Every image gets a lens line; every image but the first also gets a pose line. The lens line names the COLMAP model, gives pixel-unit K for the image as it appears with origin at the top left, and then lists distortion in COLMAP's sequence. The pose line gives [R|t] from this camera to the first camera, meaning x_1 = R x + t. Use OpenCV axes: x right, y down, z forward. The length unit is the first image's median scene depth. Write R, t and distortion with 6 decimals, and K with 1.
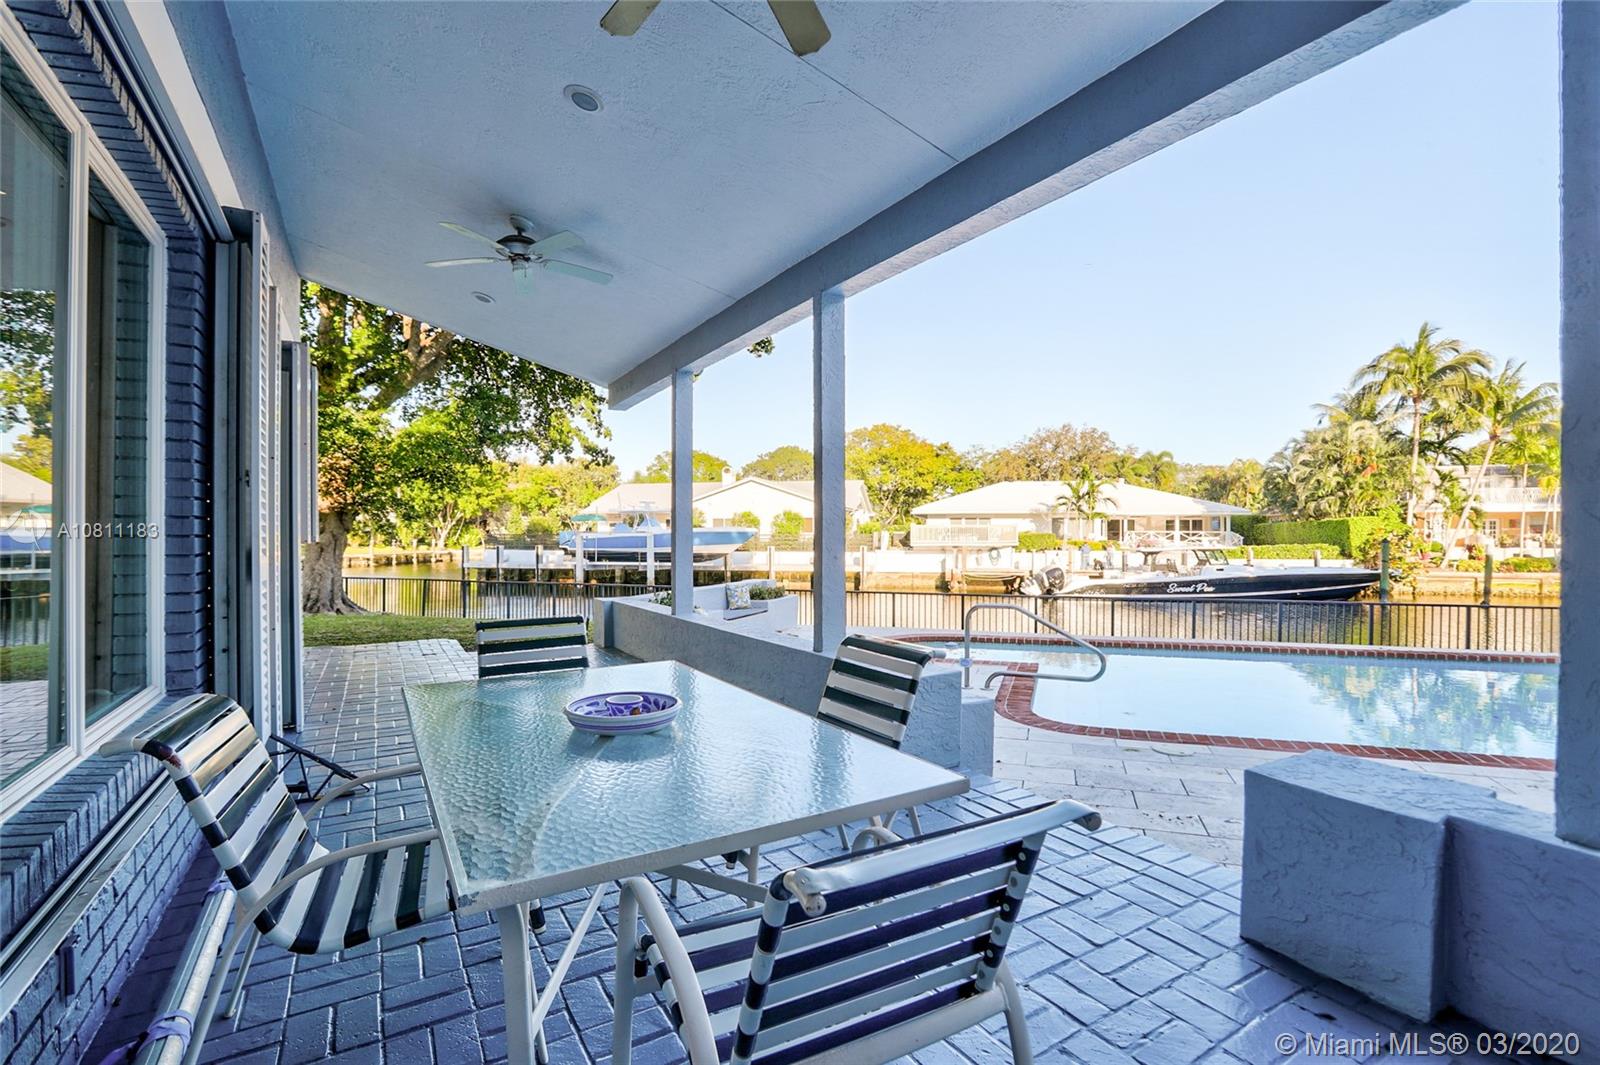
lens RADIAL K [[744.1, 0, 808.6], [0, 744.1, 535.5], [0, 0, 1]] dist [-0.031502, 0.014460]
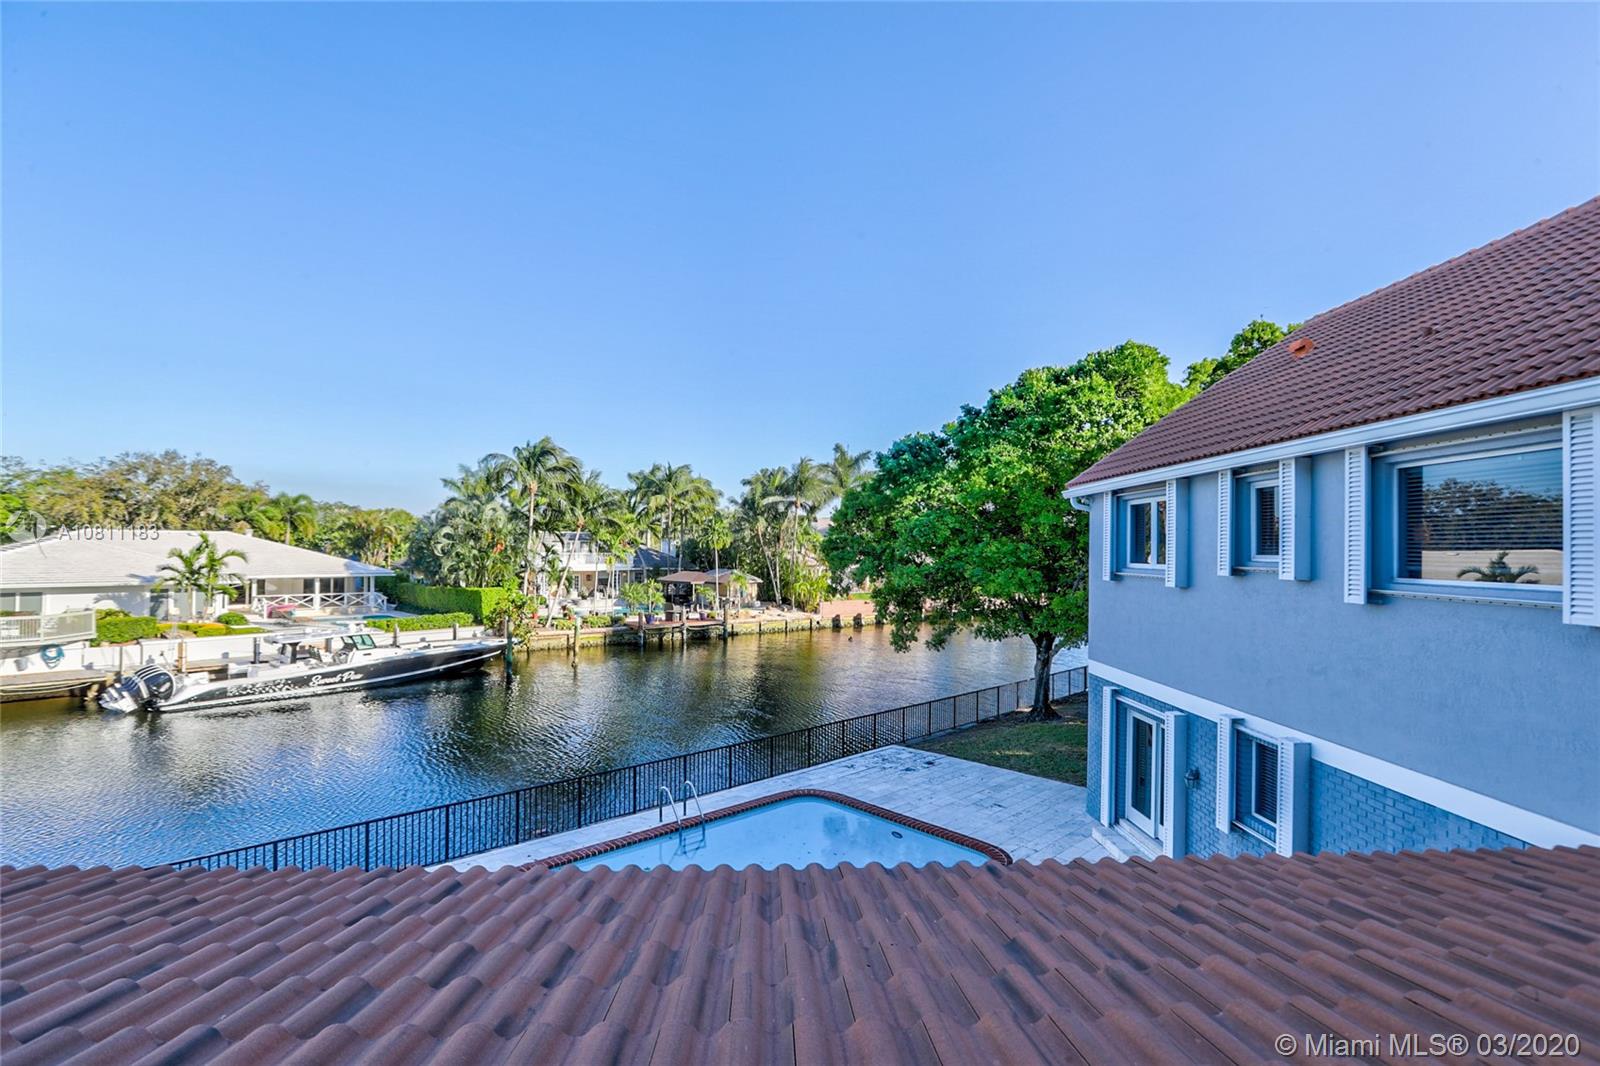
lens RADIAL K [[744.1, 0, 808.6], [0, 744.1, 536.0], [0, 0, 1]] dist [-0.031502, 0.014460]
pose [[0.487497, 0.020687, 0.872880, -0.016335], [-0.007393, 0.999781, -0.019566, -0.078306], [-0.873093, 0.003085, 0.487543, -0.000434]]
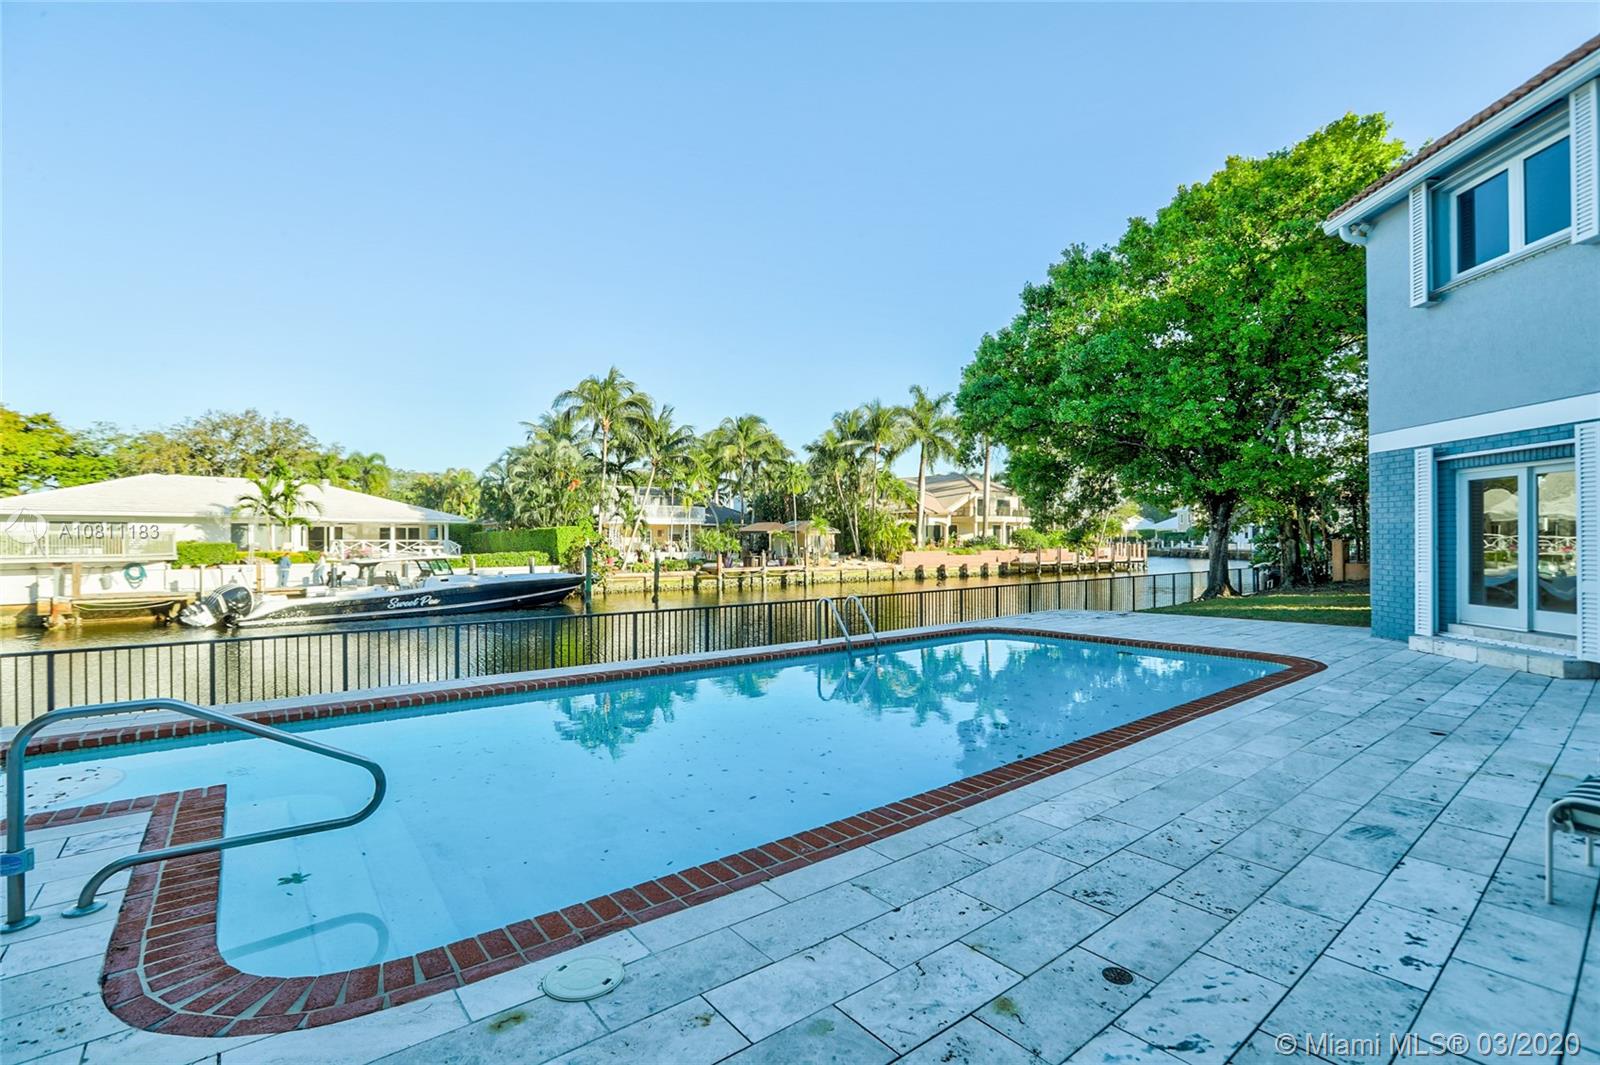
lens RADIAL K [[744.1, 0, 808.6], [0, 744.1, 535.5], [0, 0, 1]] dist [-0.031502, 0.014460]
pose [[0.551127, 0.002959, 0.834416, 0.019916], [0.007711, 0.999933, -0.008639, 0.000714], [-0.834386, 0.011196, 0.551067, 0.071375]]
